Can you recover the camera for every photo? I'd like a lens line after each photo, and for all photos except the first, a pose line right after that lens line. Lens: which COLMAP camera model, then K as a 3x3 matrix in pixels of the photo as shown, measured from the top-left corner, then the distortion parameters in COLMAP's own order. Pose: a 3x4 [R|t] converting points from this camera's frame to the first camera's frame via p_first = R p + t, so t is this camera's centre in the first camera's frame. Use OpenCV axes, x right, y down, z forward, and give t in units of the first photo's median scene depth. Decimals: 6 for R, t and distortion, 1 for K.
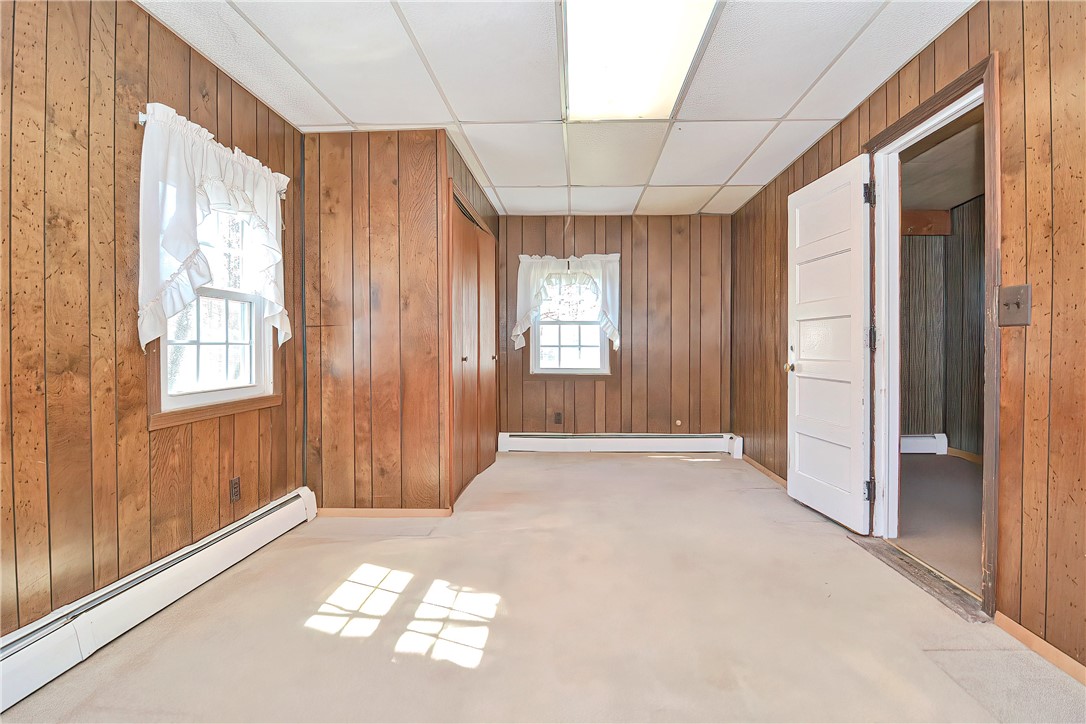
lens RADIAL K [[525.5, 0, 542.3], [0, 525.5, 340.5], [0, 0, 1]] dist [-0.002971, -0.012456]
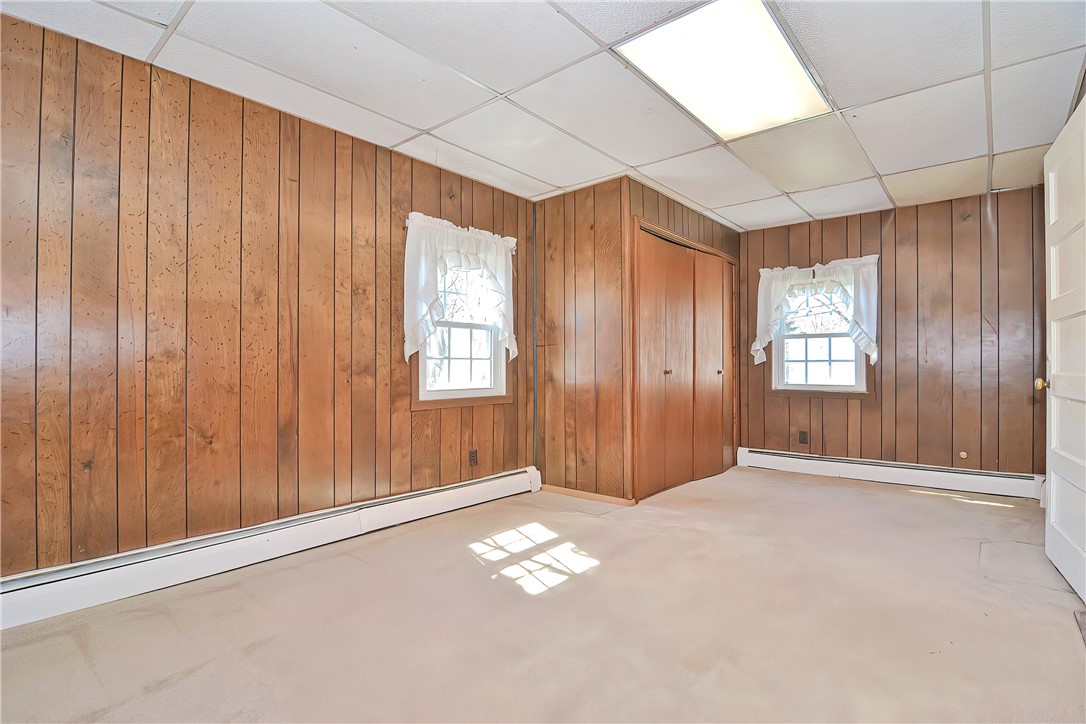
lens RADIAL K [[511.4, 0, 544.5], [0, 511.4, 352.0], [0, 0, 1]] dist [0.000463, -0.011279]
pose [[0.790670, -0.019039, -0.611946, 0.398942], [0.008504, 0.999761, -0.020117, 0.016140], [0.612183, 0.010702, 0.790644, -0.014053]]
